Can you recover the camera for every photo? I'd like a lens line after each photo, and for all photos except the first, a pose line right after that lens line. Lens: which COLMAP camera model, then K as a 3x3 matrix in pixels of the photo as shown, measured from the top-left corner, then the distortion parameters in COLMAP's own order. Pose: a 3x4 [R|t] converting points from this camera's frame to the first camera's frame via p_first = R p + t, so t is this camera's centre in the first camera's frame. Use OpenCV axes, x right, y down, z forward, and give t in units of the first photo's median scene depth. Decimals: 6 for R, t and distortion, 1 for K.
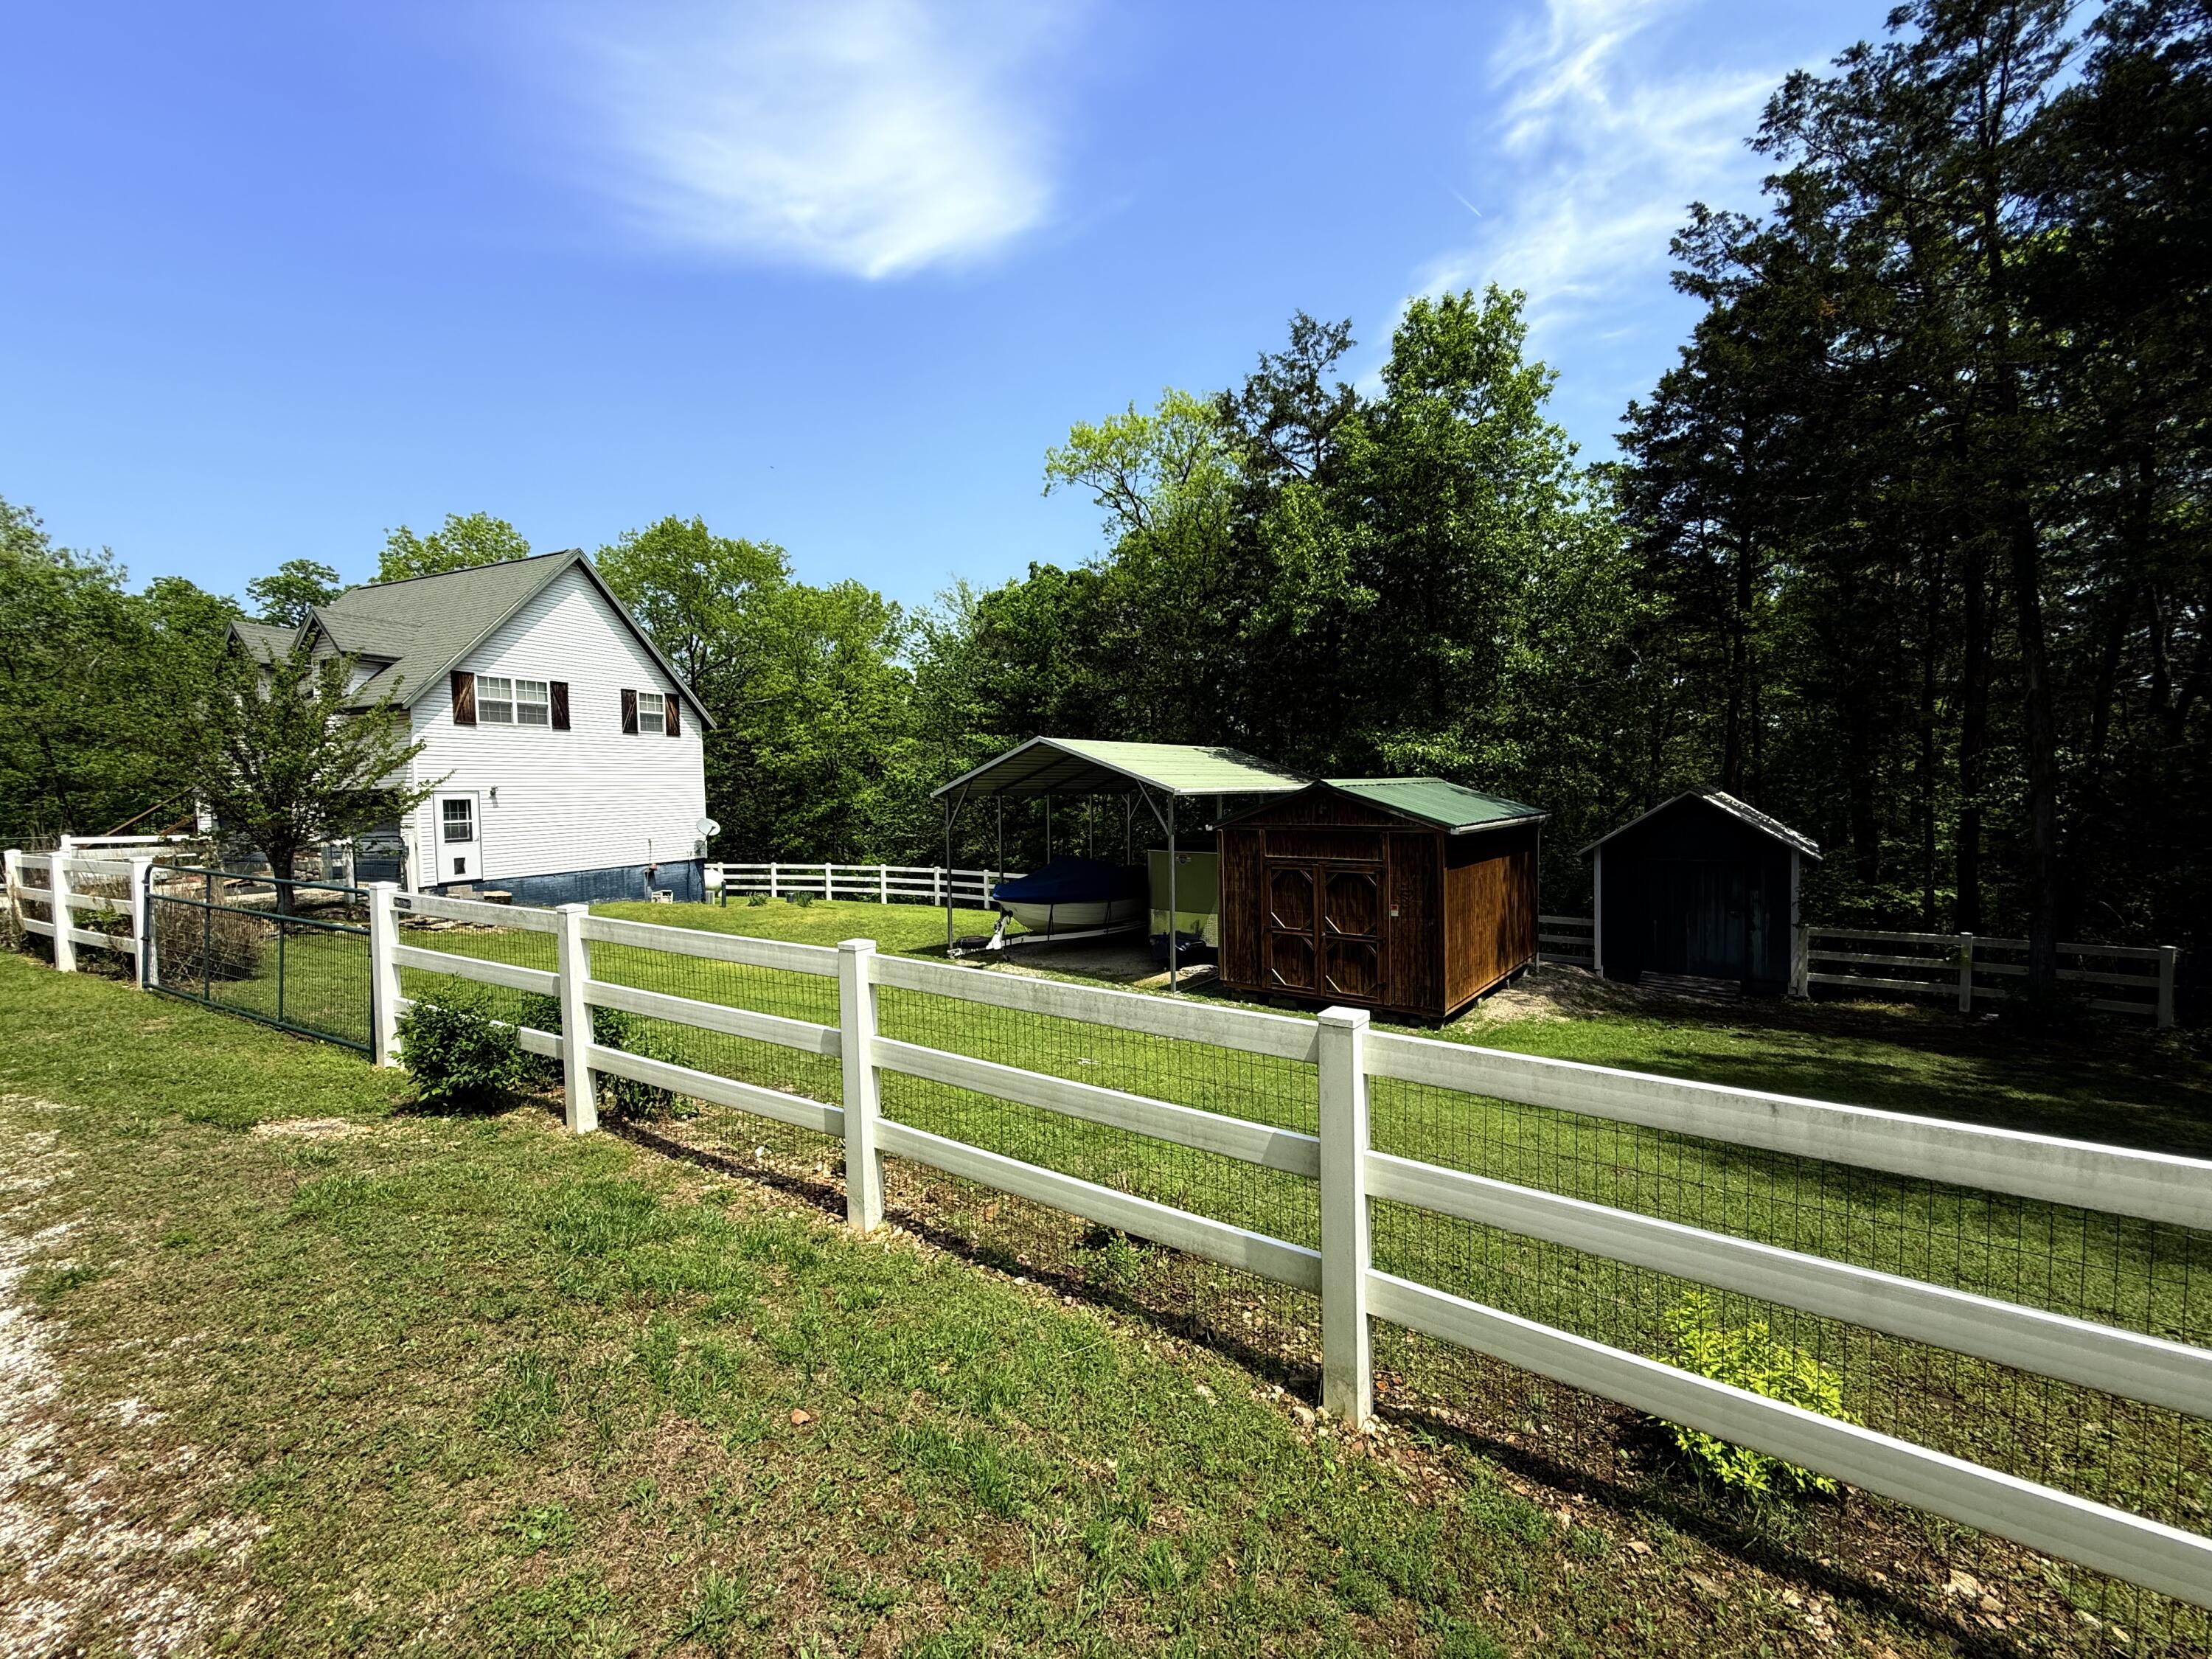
lens RADIAL K [[894.3, 0, 1106.0], [0, 894.3, 829.5], [0, 0, 1]] dist [0.009472, -0.000030]
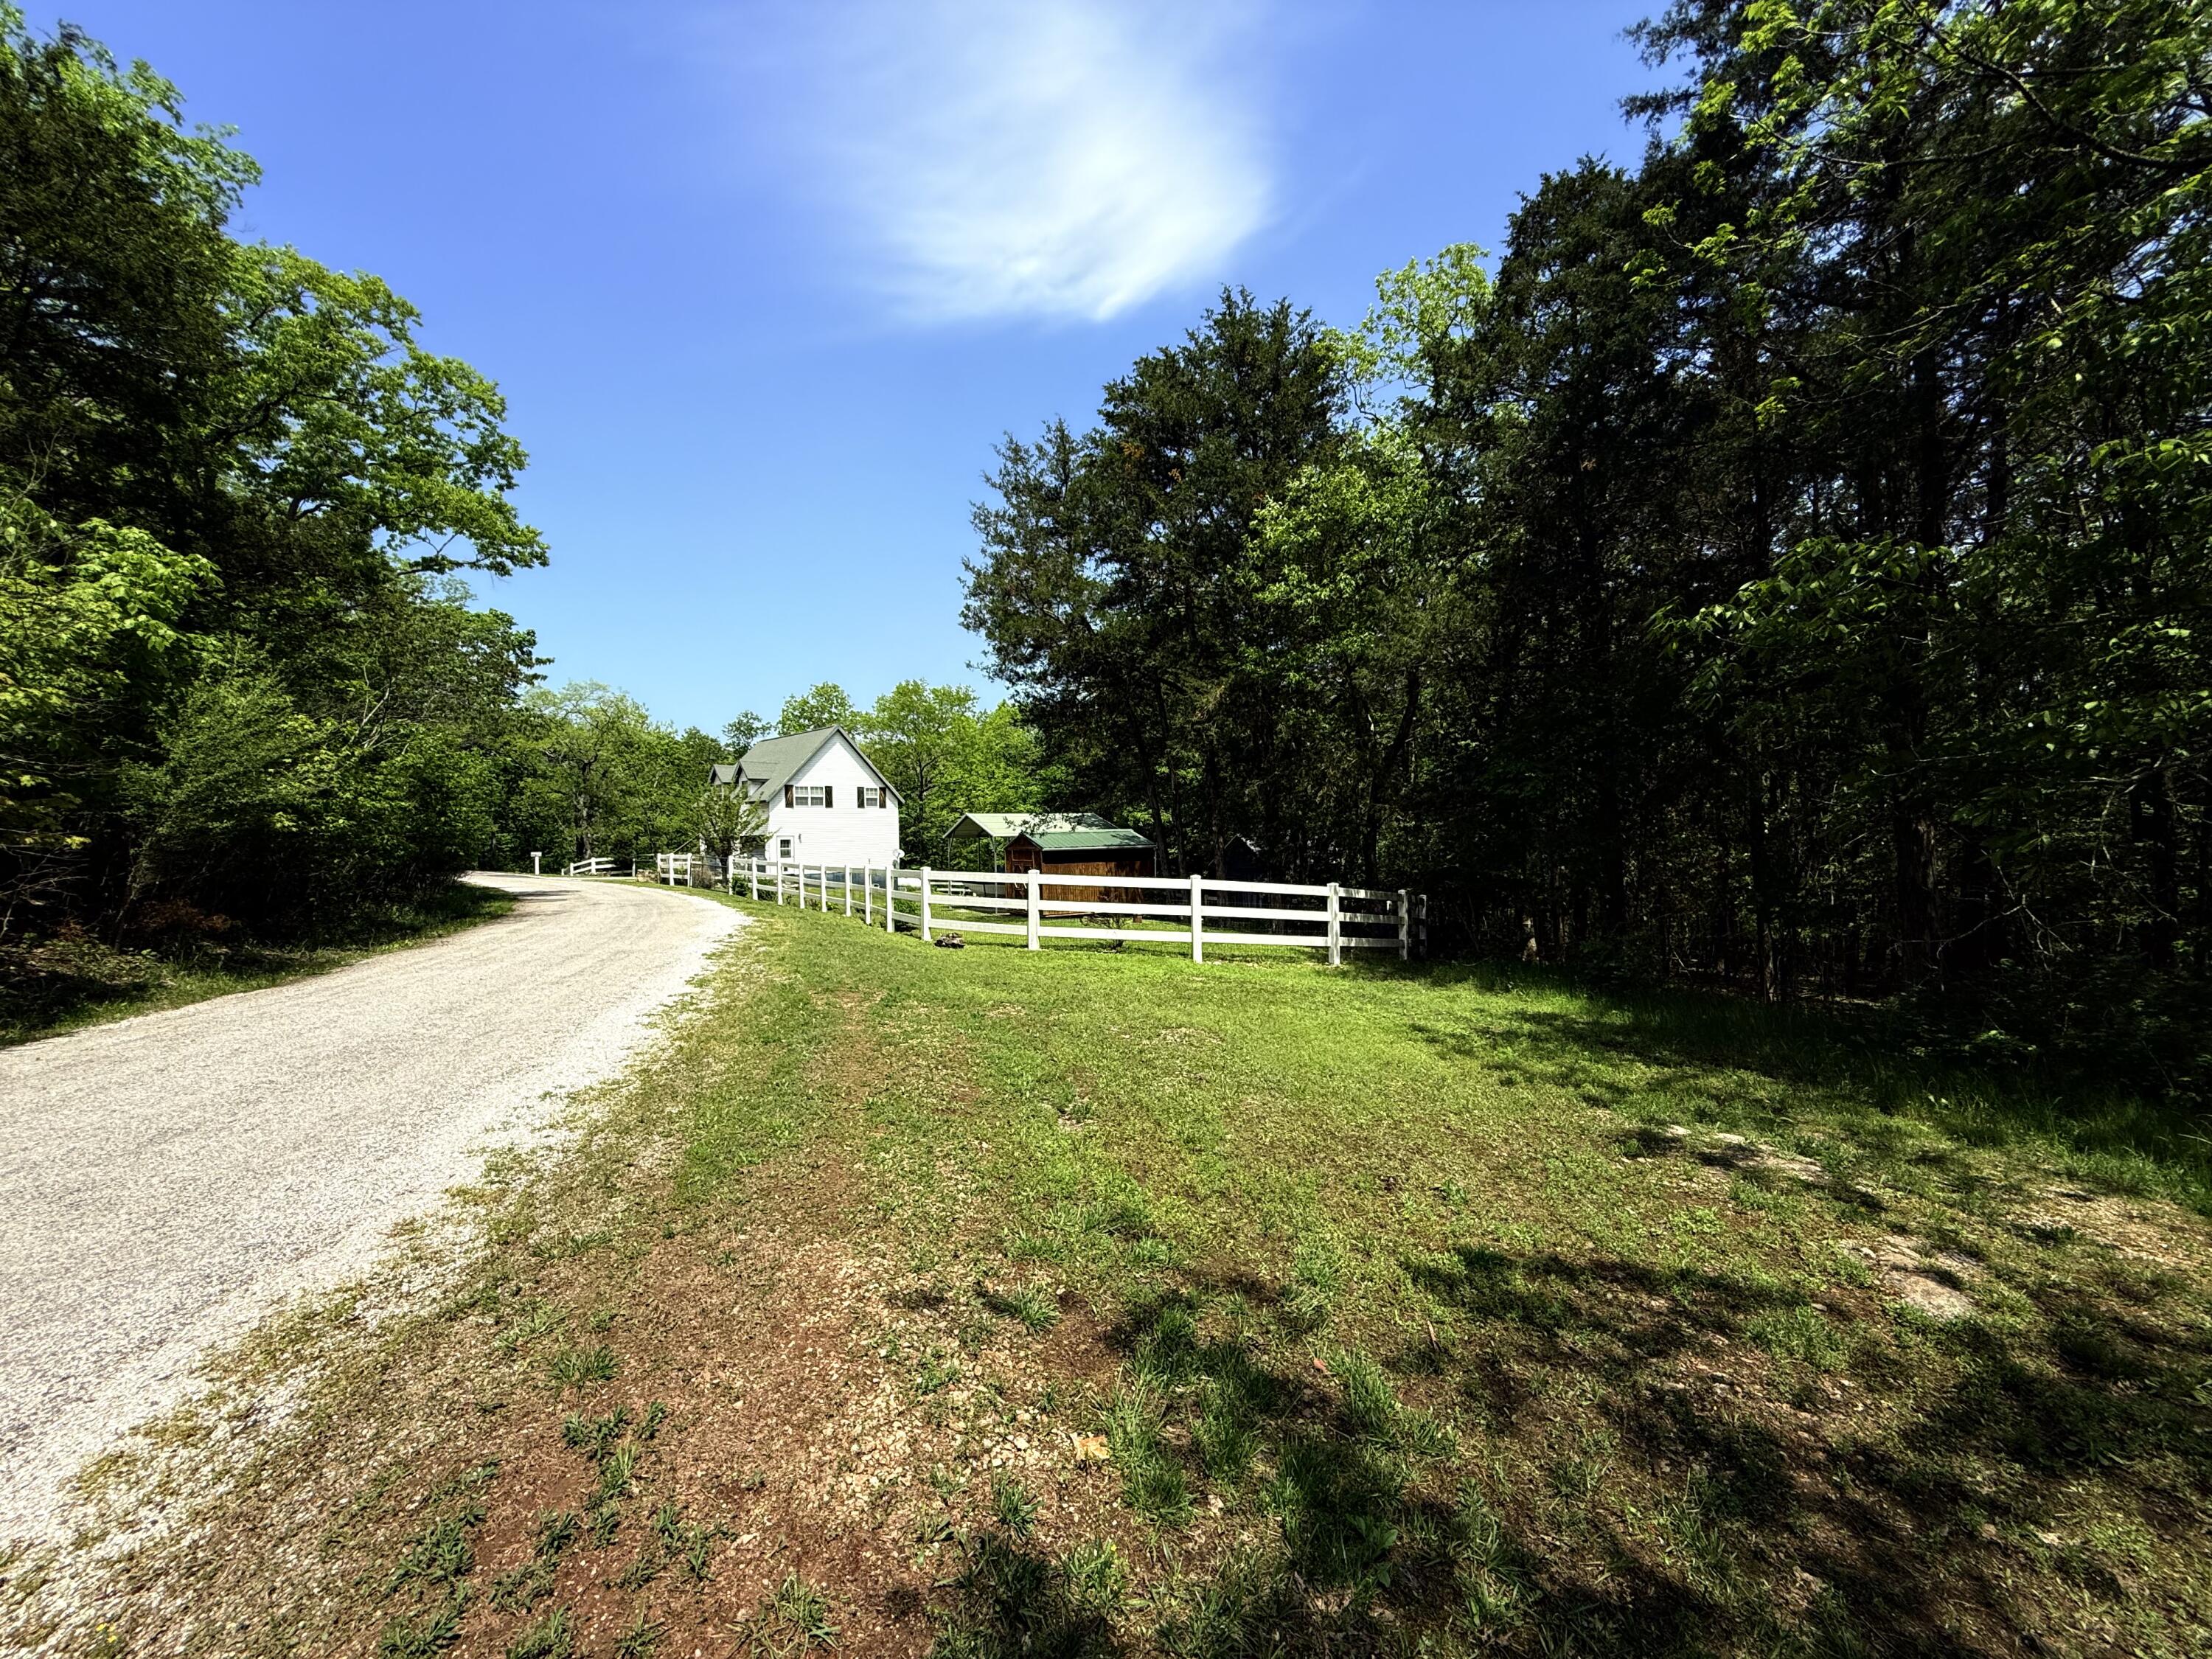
lens RADIAL K [[894.3, 0, 1106.0], [0, 894.3, 829.5], [0, 0, 1]] dist [0.009472, -0.000030]
pose [[0.935526, -0.007784, -0.353172, 0.713500], [-0.009928, 0.998783, -0.048312, 0.036796], [0.353119, 0.048703, 0.934310, -0.716061]]
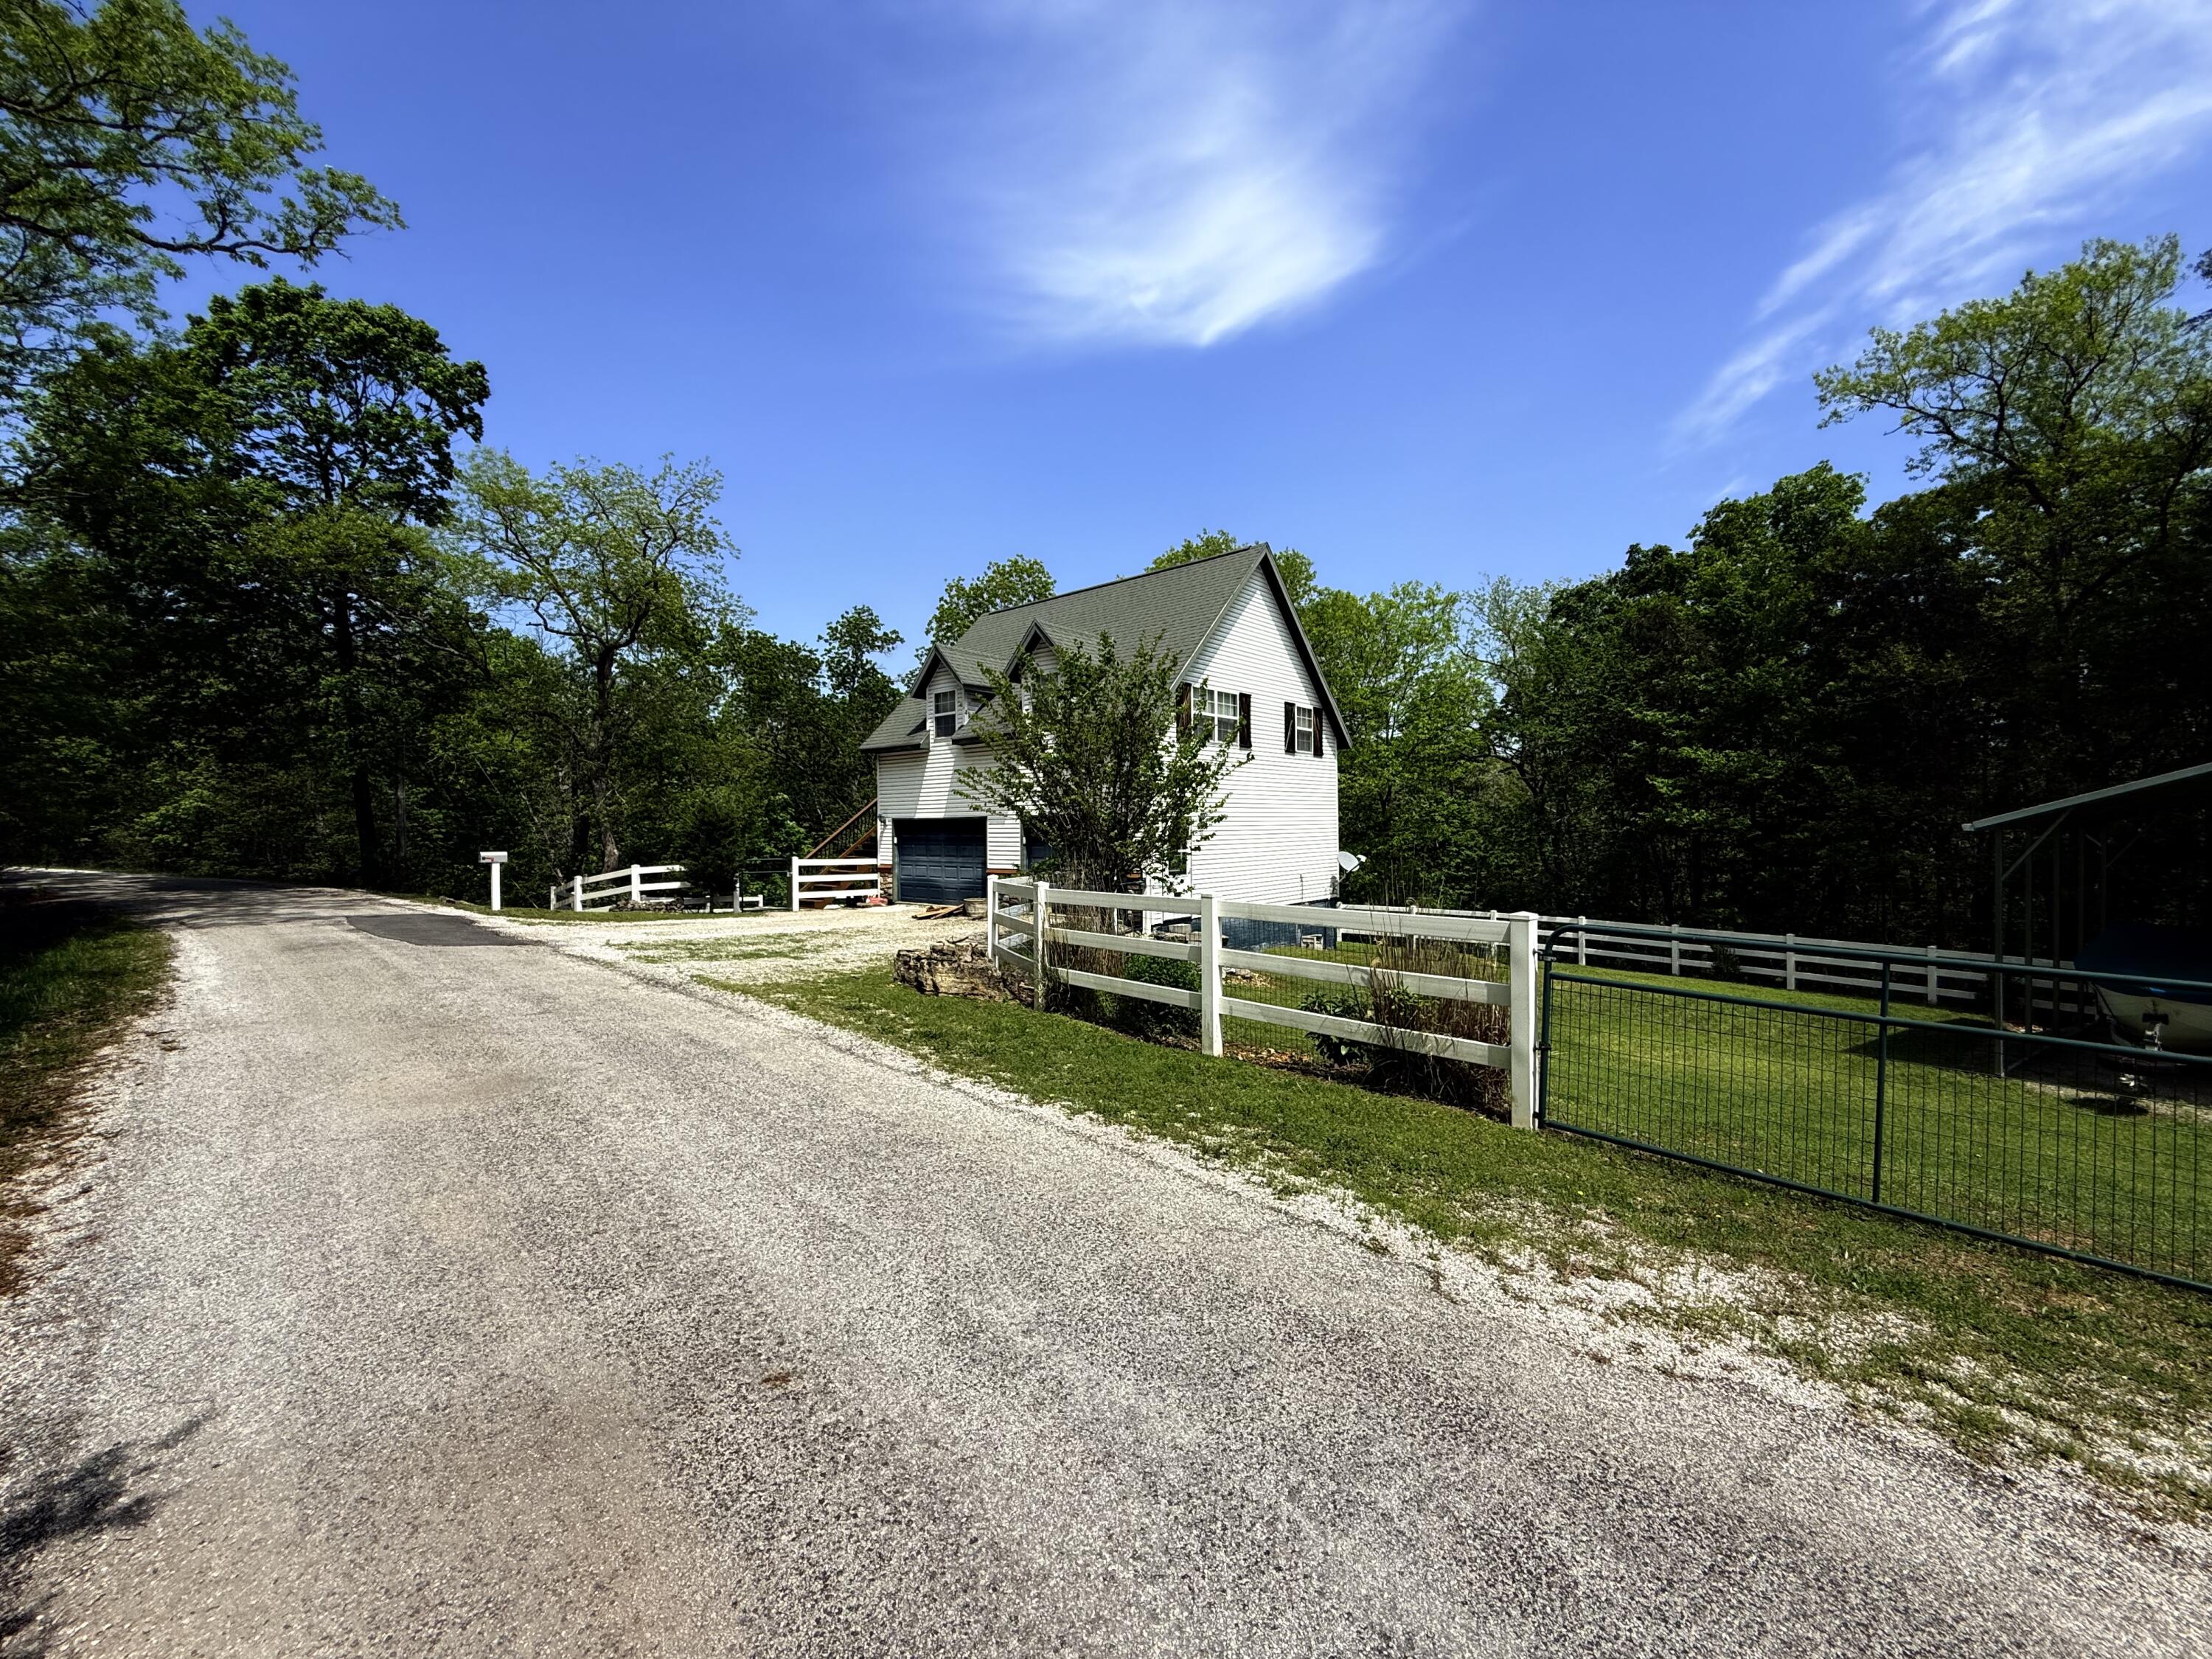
lens RADIAL K [[850.8, 0, 1099.4], [0, 850.8, 801.3], [0, 0, 1]] dist [0.000960, -0.000240]
pose [[0.946700, 0.003867, -0.322092, -0.428021], [-0.023035, 0.998181, -0.055721, -0.010184], [0.321291, 0.060170, 0.945067, 0.162025]]
